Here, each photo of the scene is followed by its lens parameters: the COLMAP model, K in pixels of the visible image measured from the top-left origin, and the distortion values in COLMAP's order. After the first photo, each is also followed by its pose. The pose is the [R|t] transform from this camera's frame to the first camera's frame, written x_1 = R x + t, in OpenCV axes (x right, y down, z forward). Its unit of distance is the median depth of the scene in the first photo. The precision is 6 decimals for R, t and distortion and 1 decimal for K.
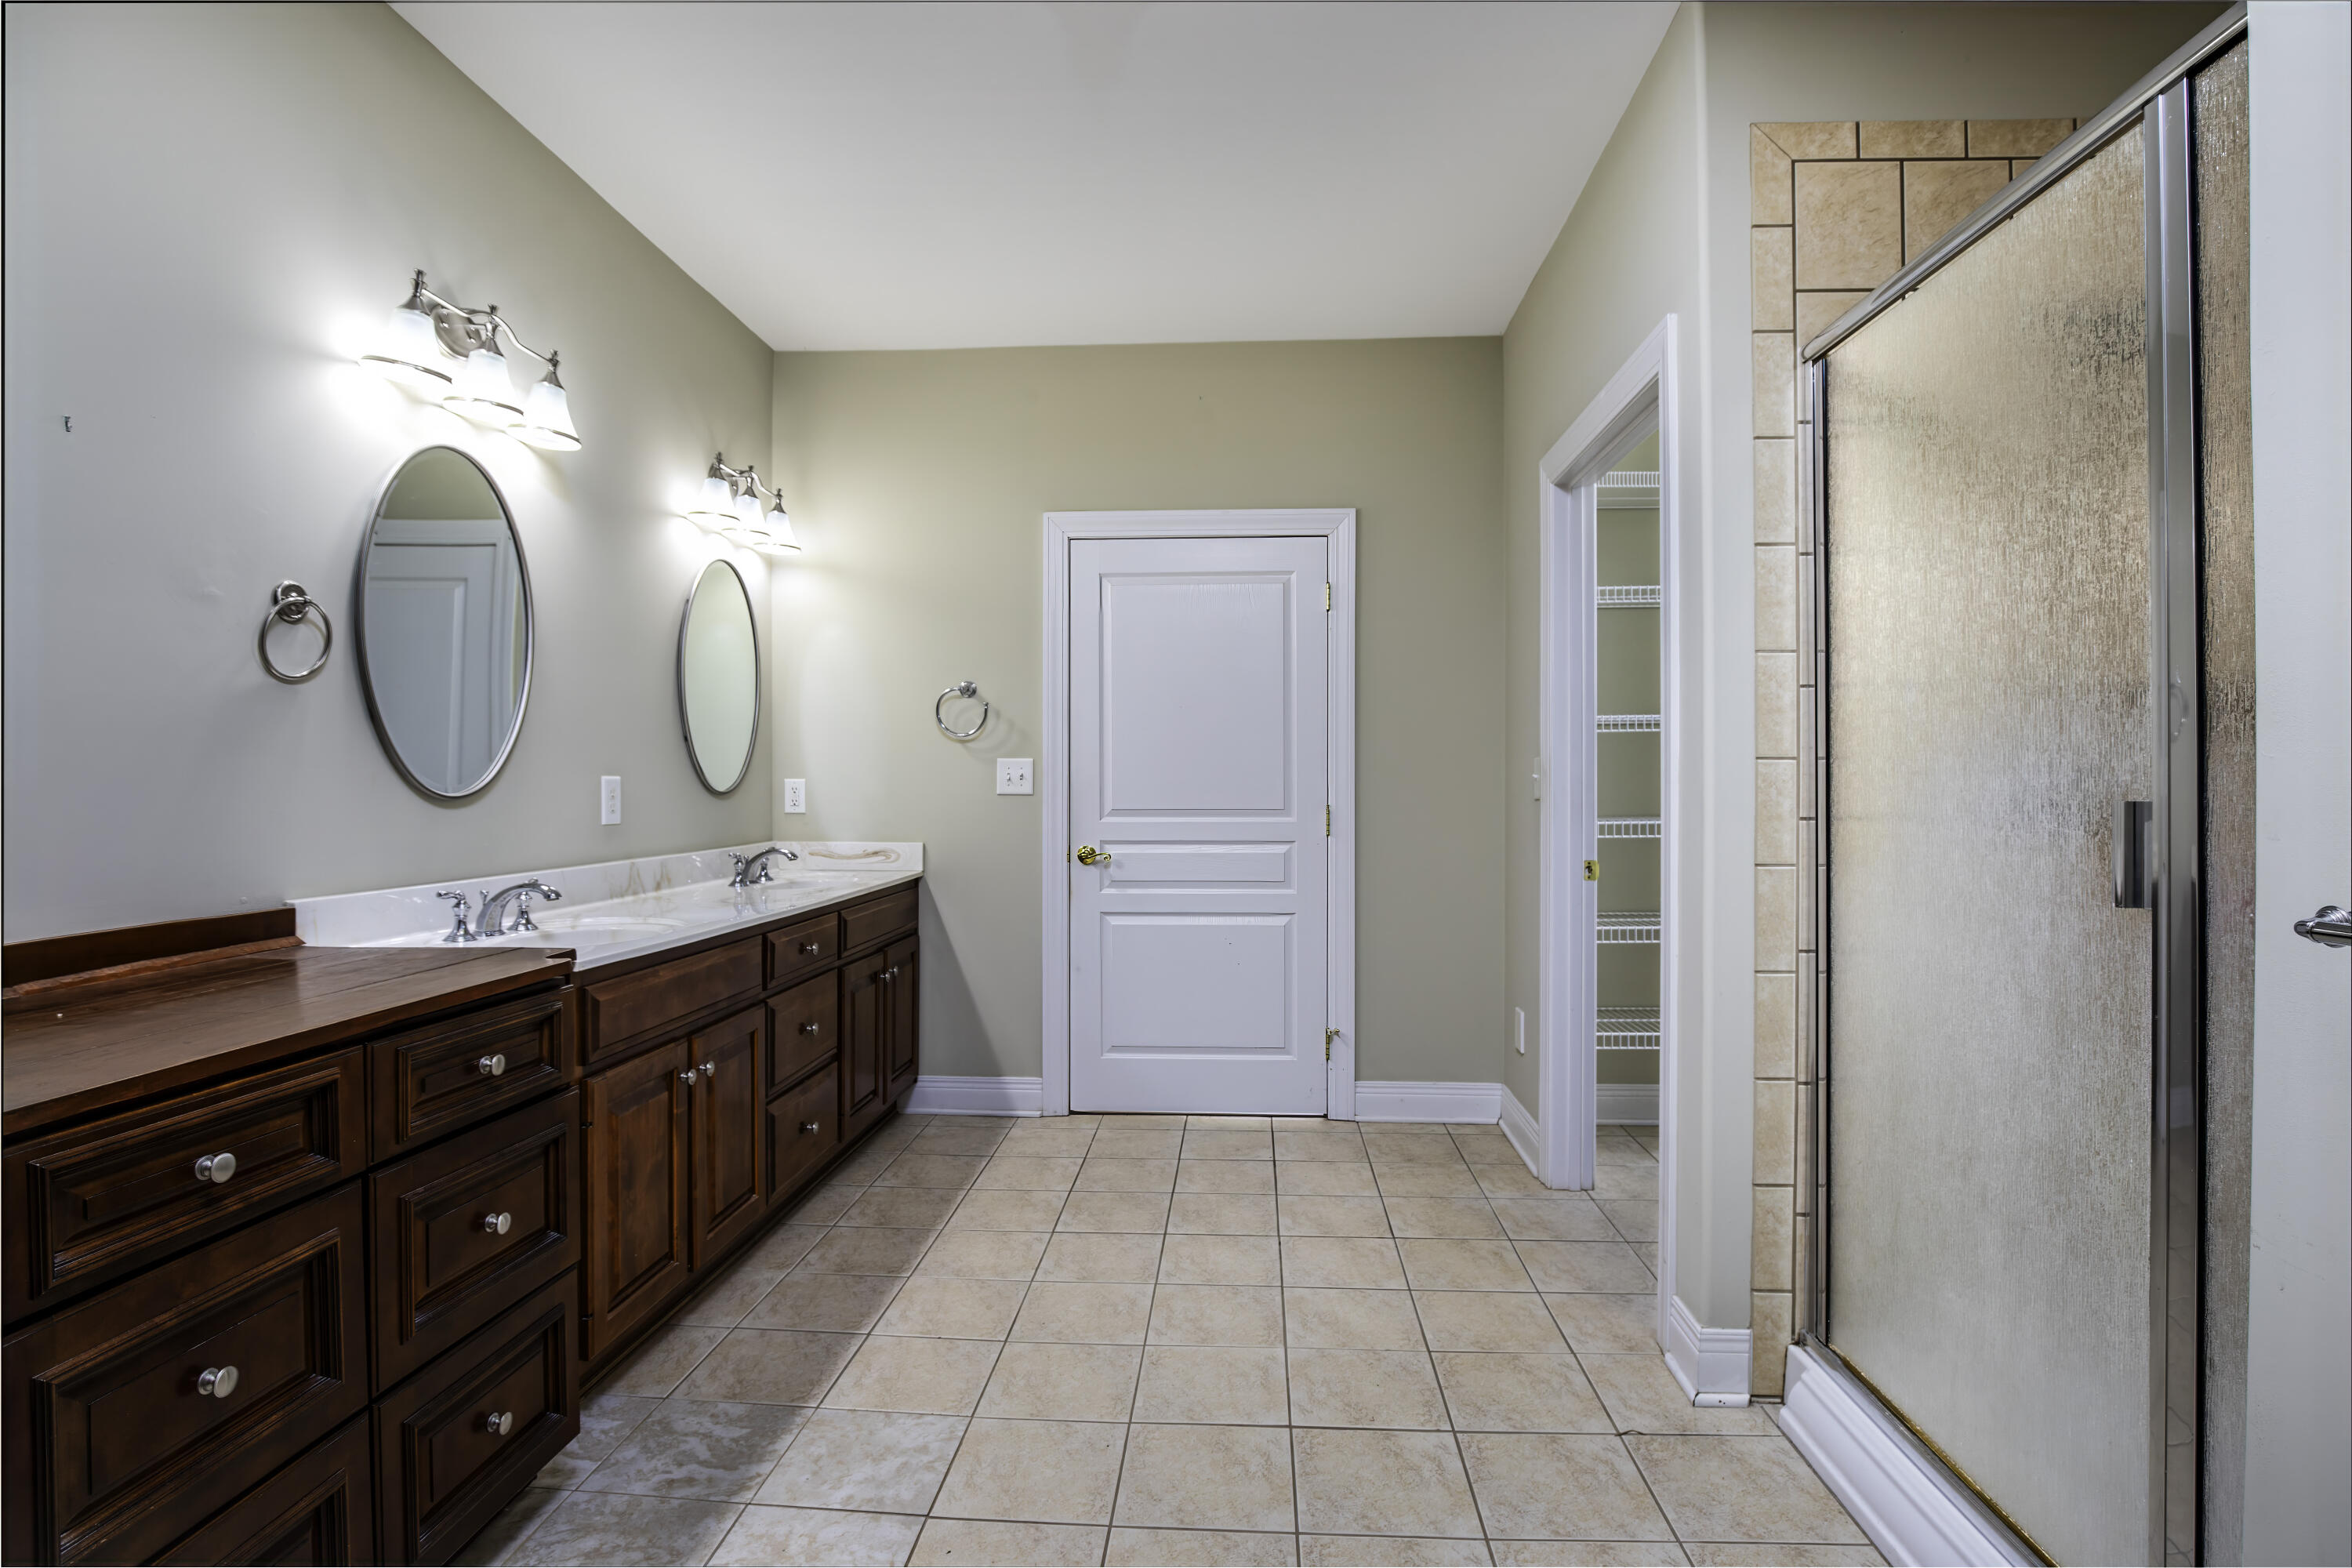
lens RADIAL K [[1226.6, 0, 1178.3], [0, 1226.6, 782.7], [0, 0, 1]] dist [0.000261, 0.000026]
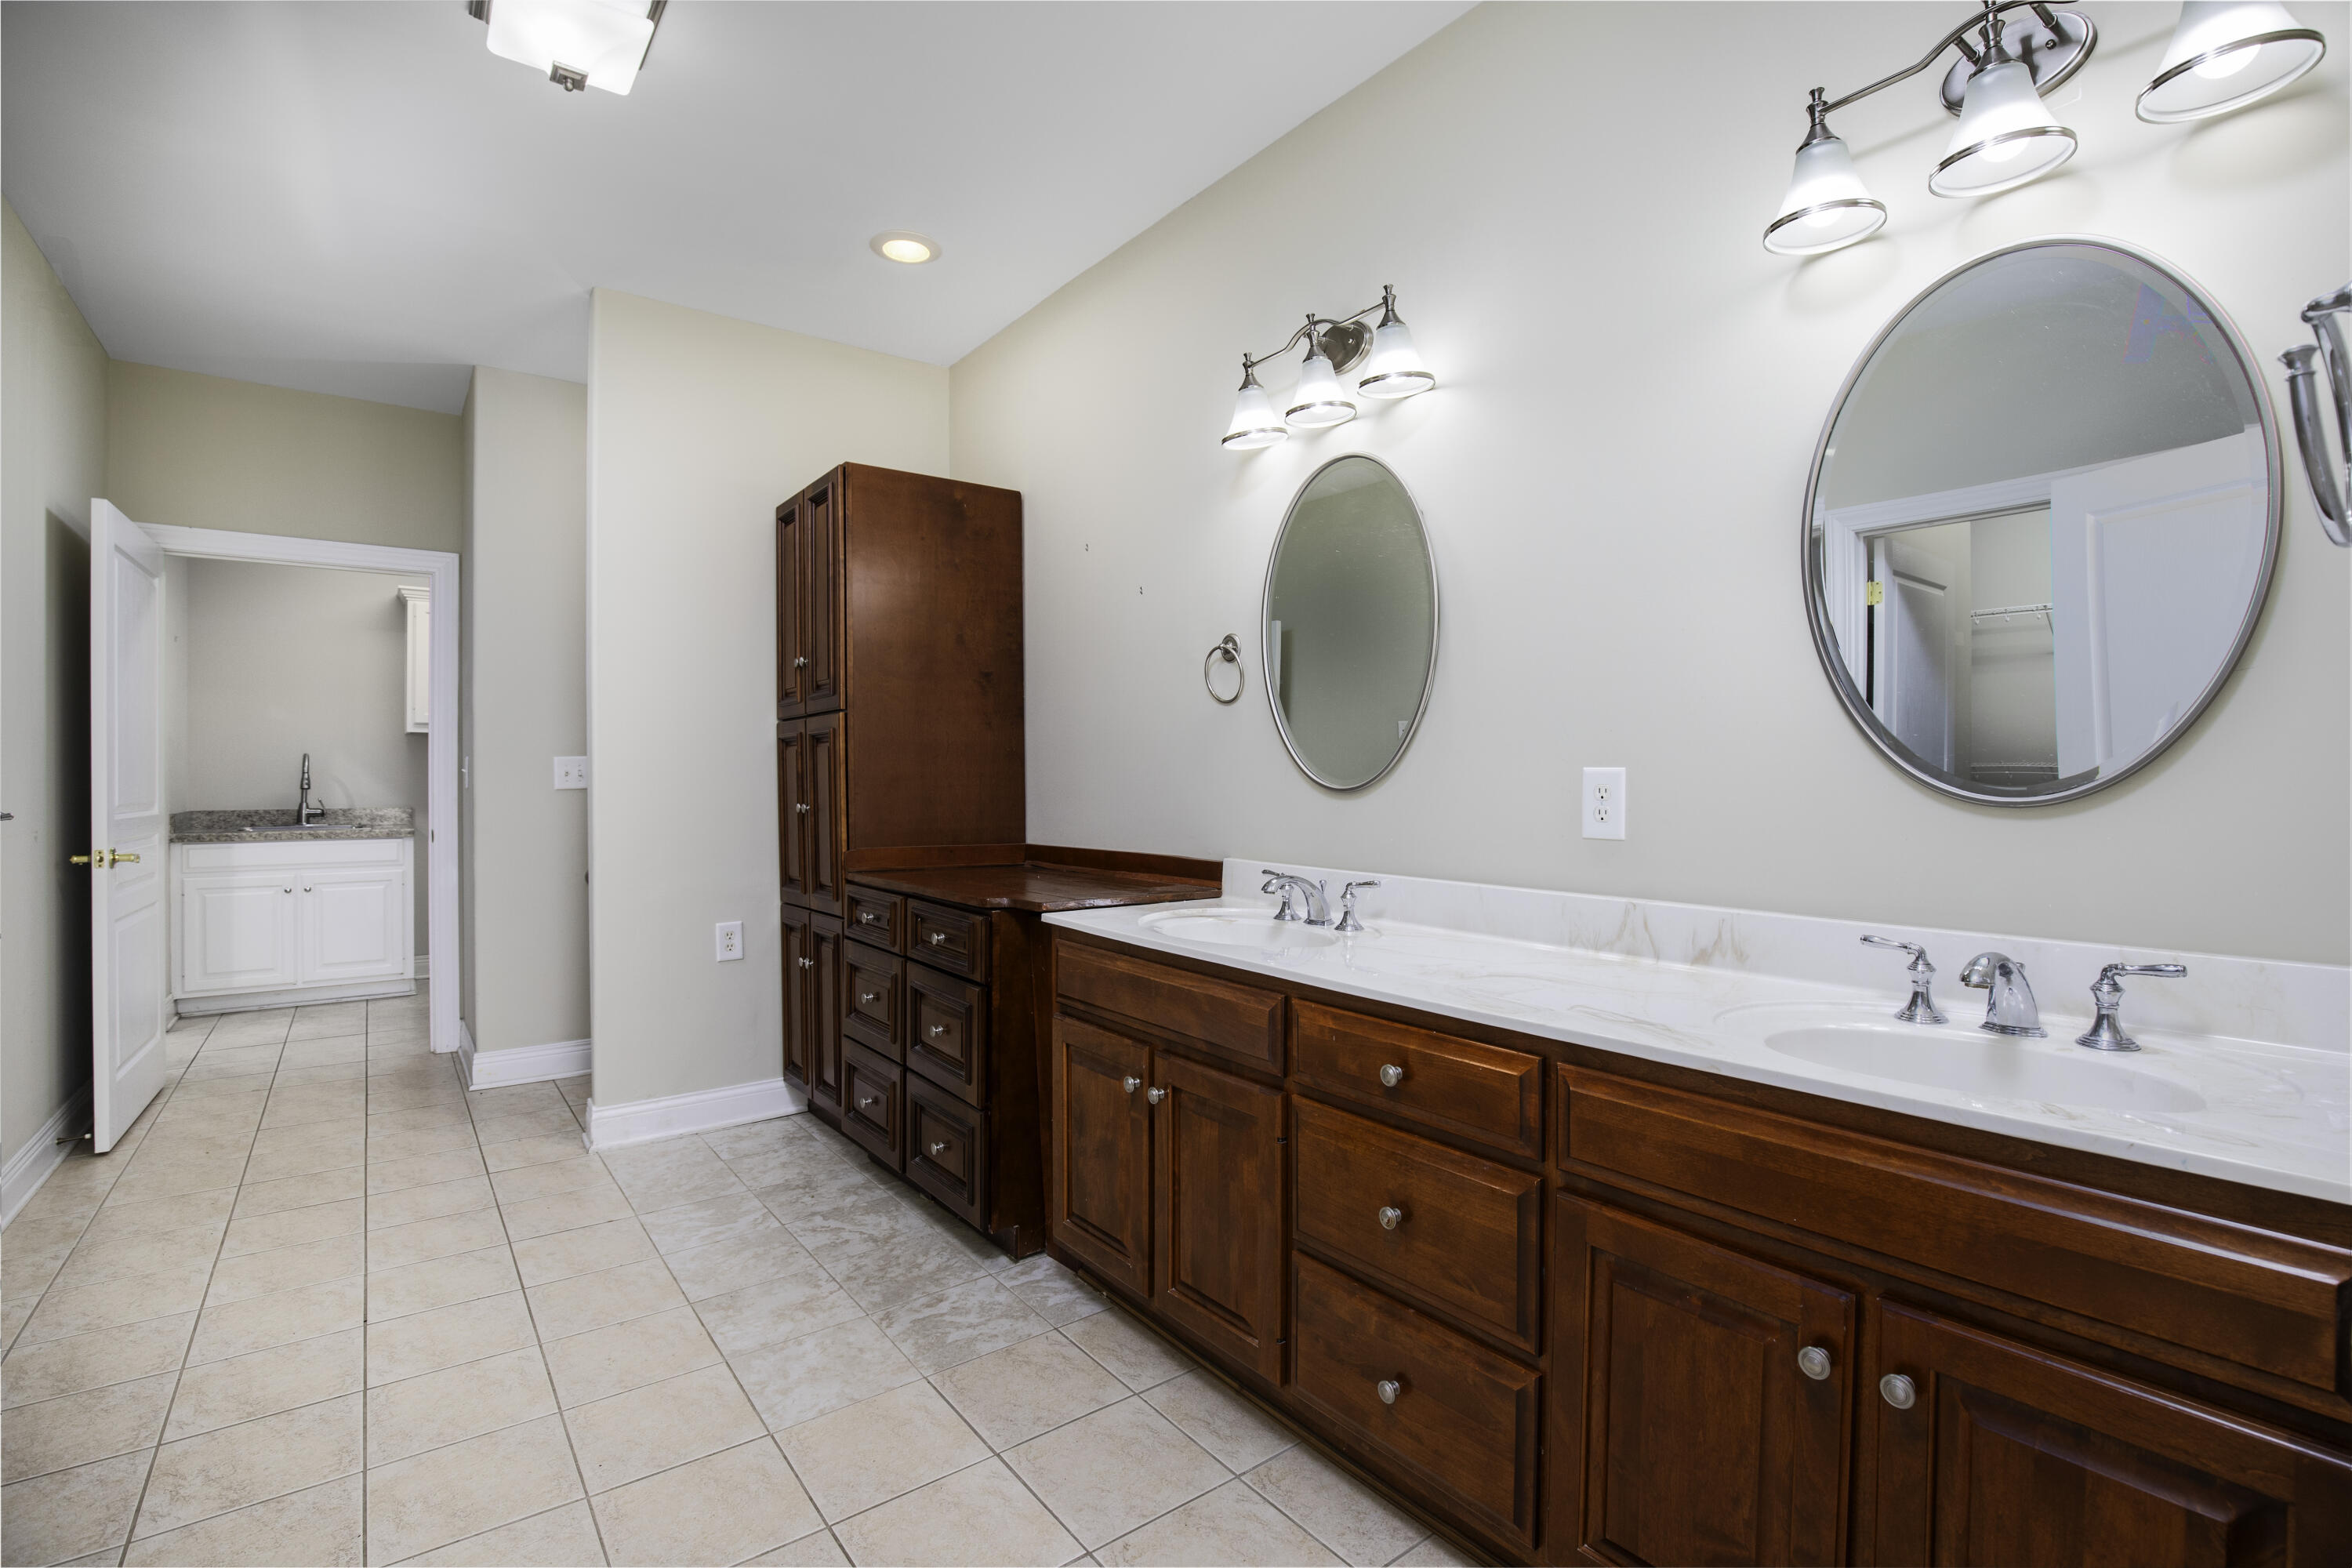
lens RADIAL K [[1080.0, 0, 1172.5], [0, 1080.0, 790.2], [0, 0, 1]] dist [-0.025345, 0.000748]
pose [[-0.762979, -0.001302, -0.646422, 0.120308], [-0.006892, 0.999958, 0.006121, 0.006823], [0.646386, 0.009125, -0.762956, 1.673666]]
